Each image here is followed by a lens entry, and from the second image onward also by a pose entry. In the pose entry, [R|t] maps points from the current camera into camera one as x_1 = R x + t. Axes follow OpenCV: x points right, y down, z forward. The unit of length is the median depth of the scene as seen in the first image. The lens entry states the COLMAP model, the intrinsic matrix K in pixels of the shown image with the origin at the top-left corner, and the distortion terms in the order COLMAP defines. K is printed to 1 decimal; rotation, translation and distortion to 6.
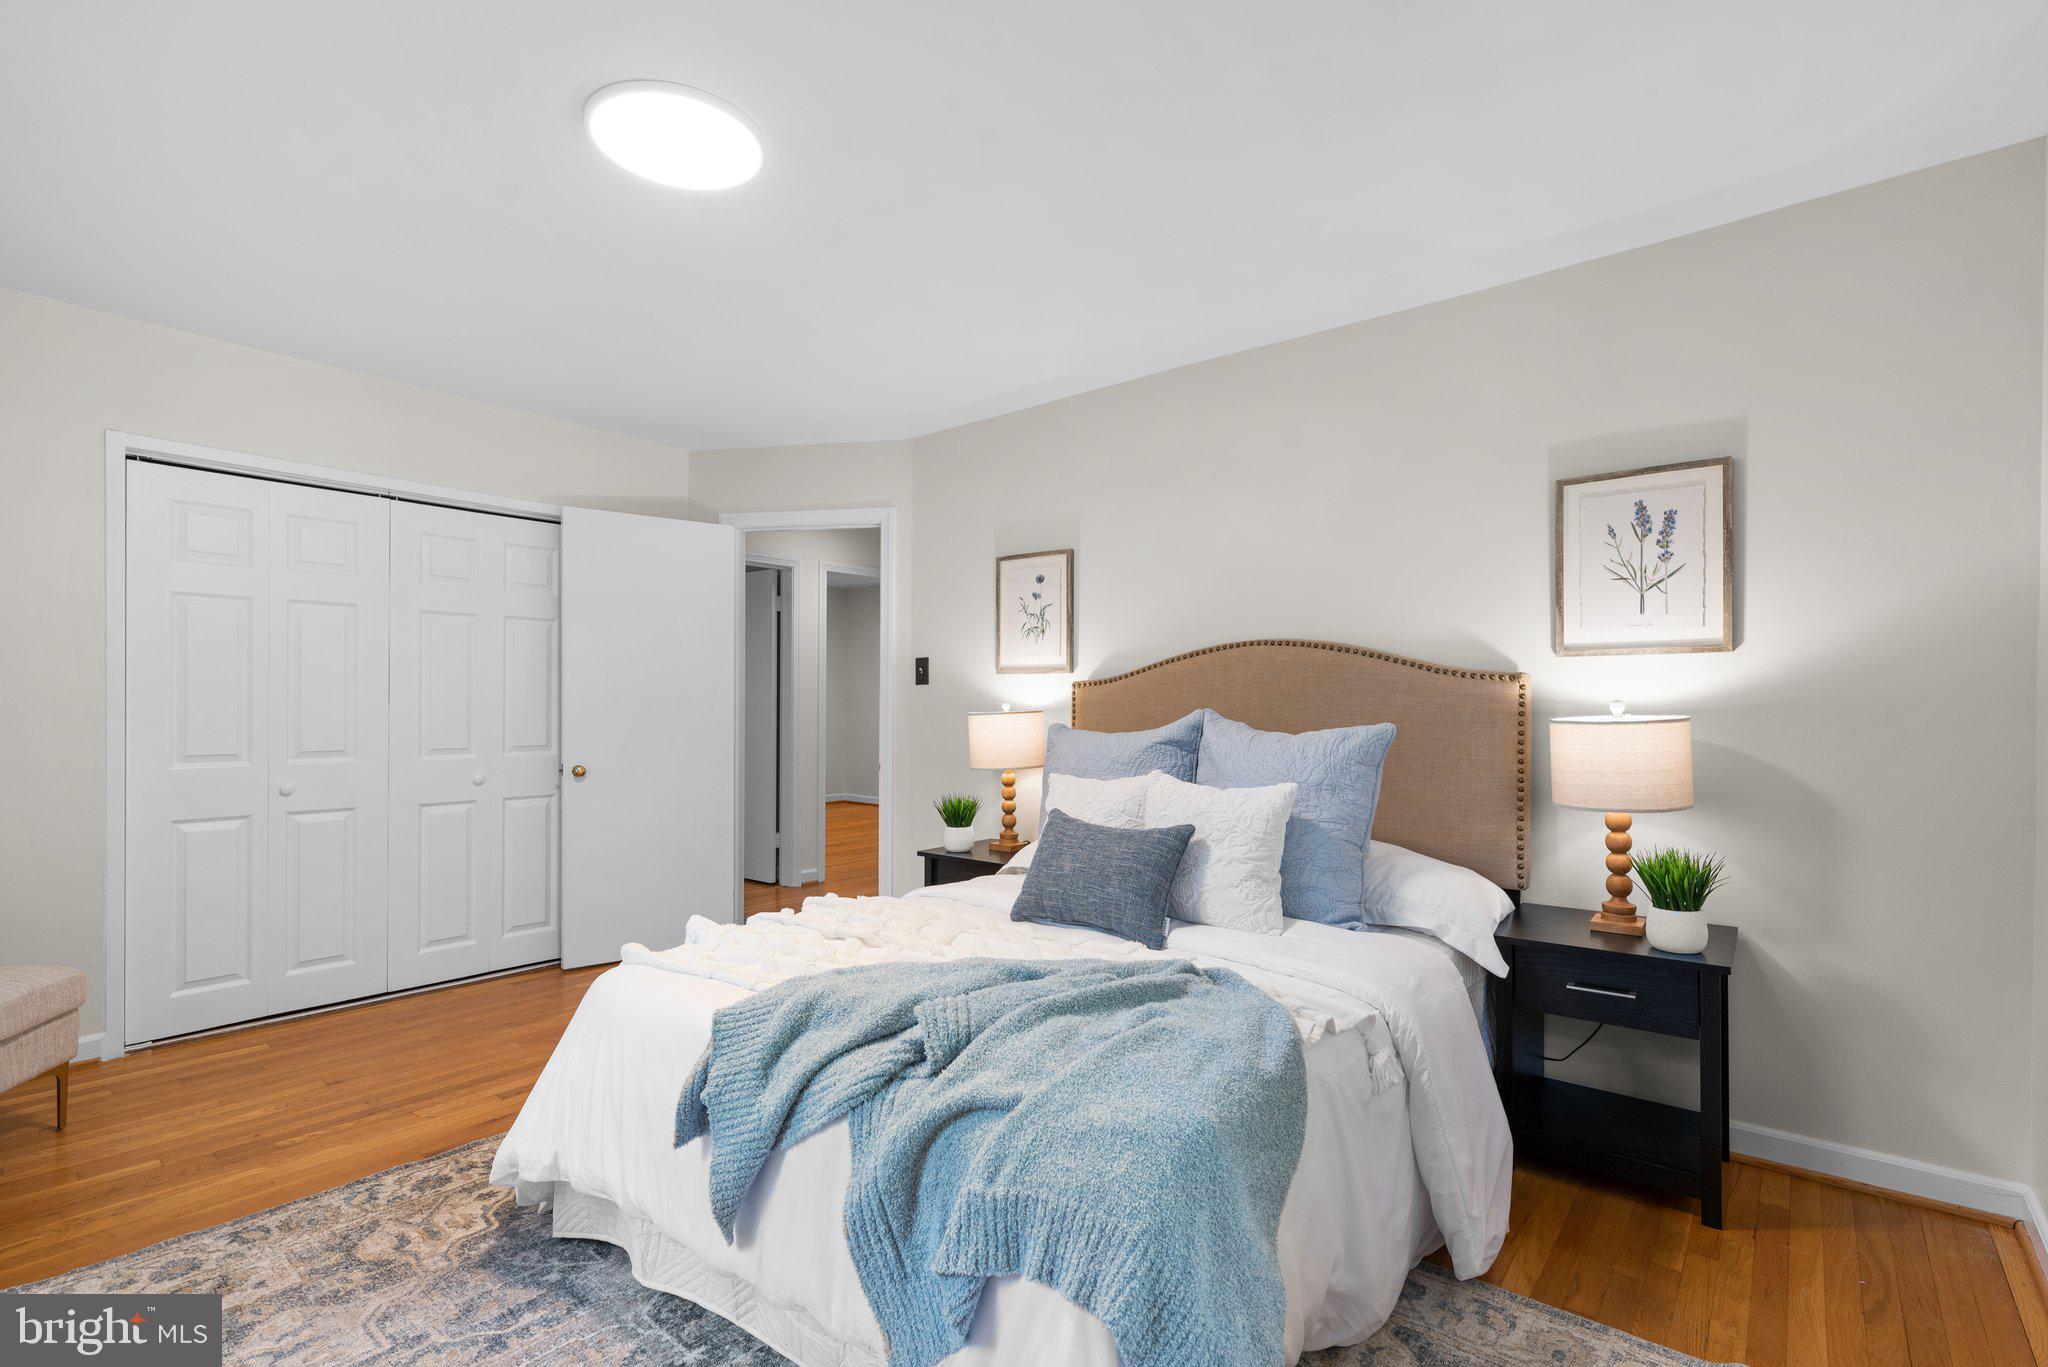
lens RADIAL K [[920.8, 0, 1028.1], [0, 920.8, 695.5], [0, 0, 1]] dist [0.004742, -0.002090]
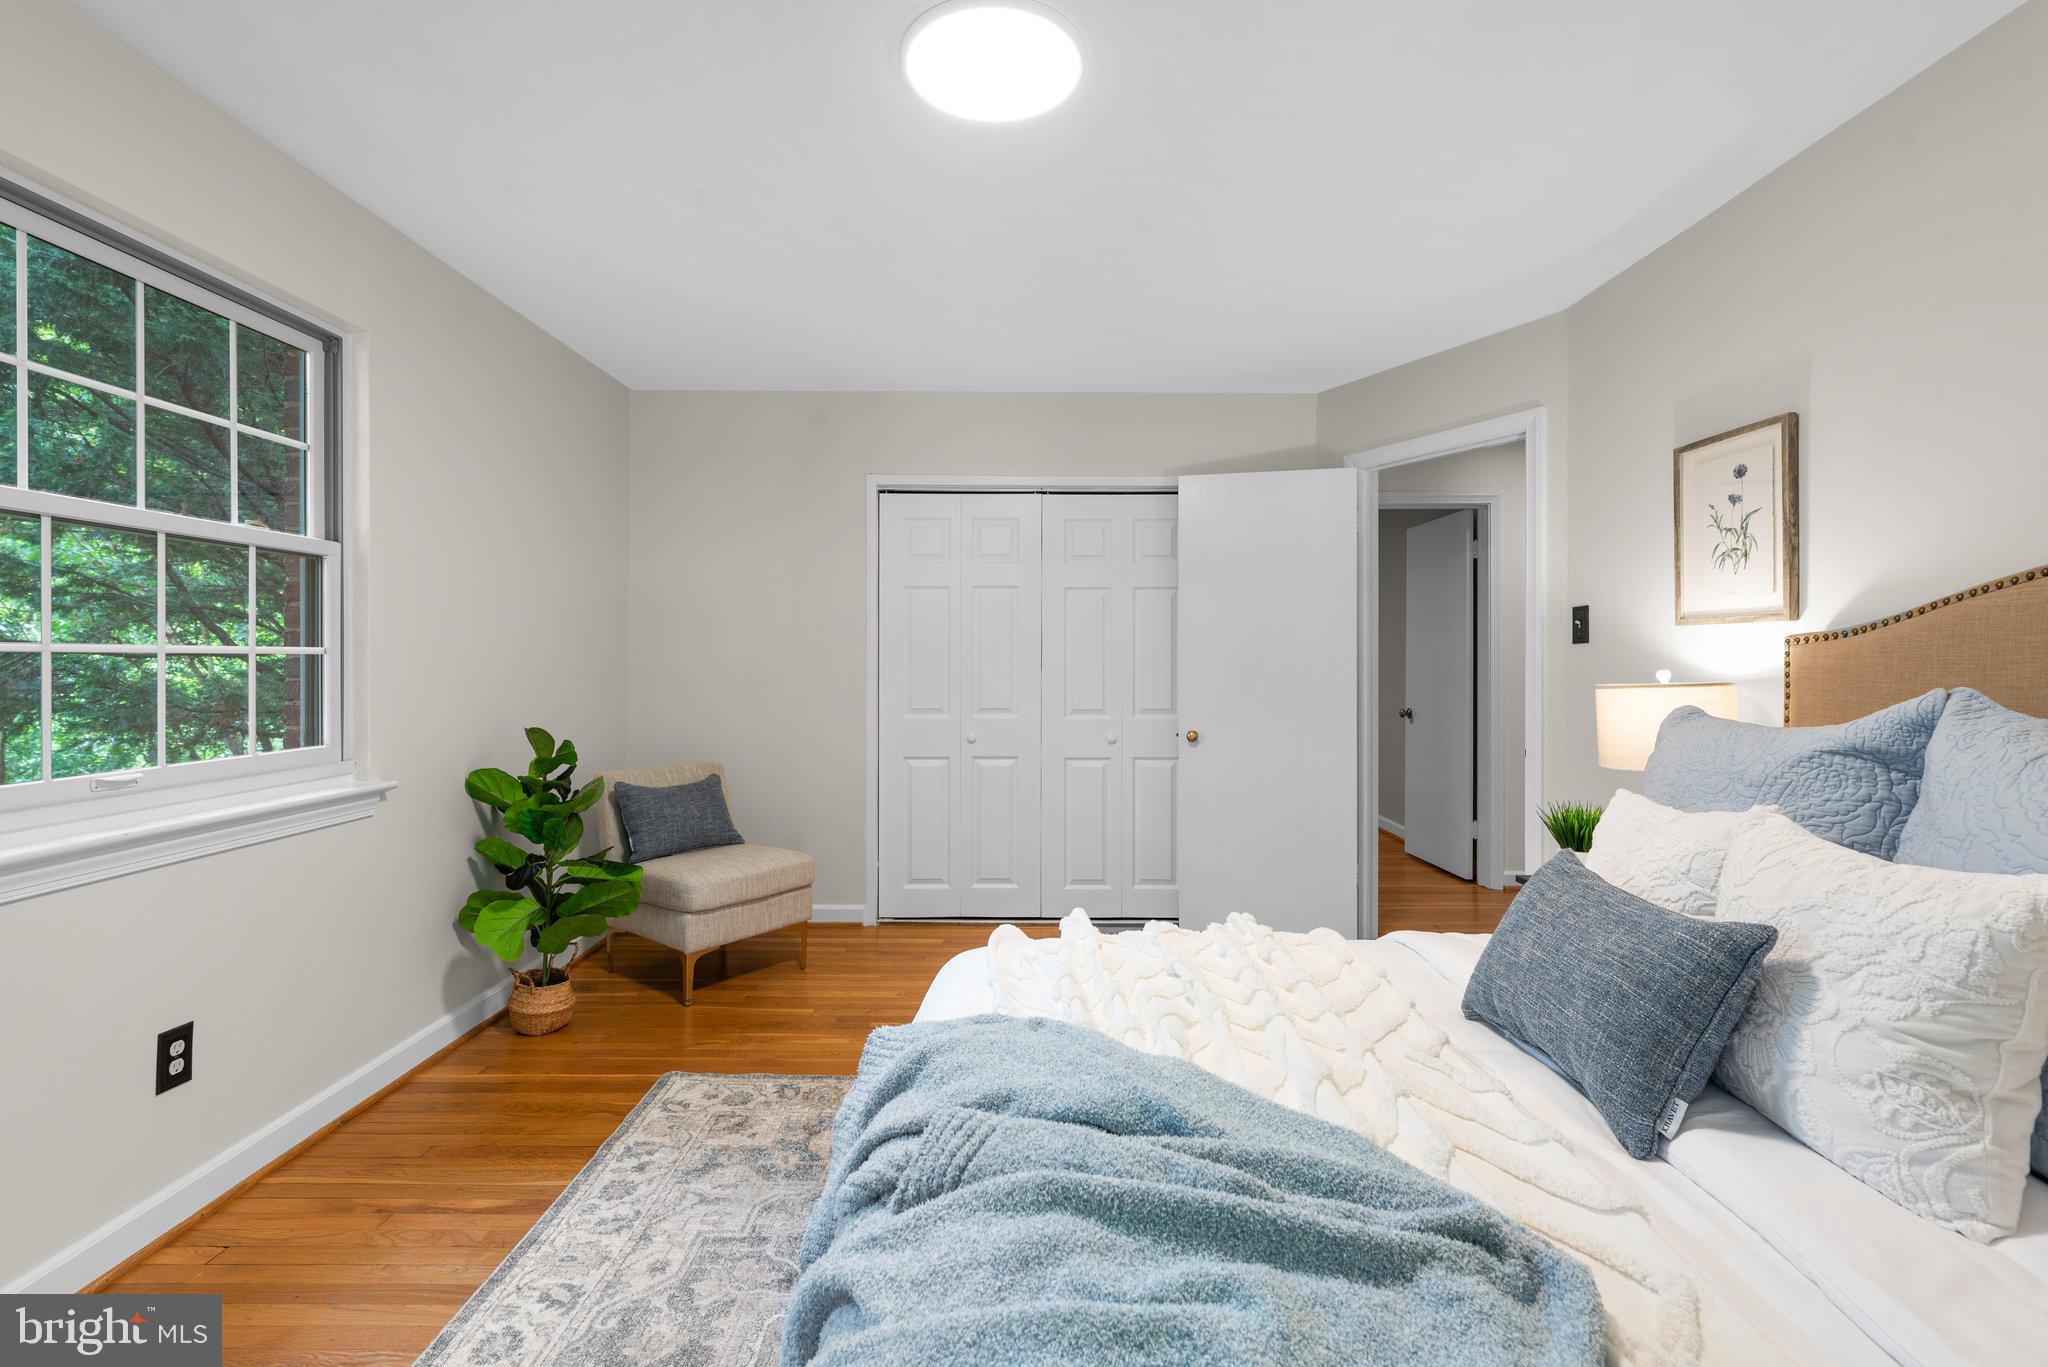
lens RADIAL K [[920.8, 0, 1044.3], [0, 920.8, 651.7], [0, 0, 1]] dist [0.004742, -0.002090]
pose [[0.642153, -0.012195, -0.766479, 0.215297], [0.008856, 0.999925, -0.008490, -0.003690], [0.766525, -0.001336, 0.642213, 0.272196]]
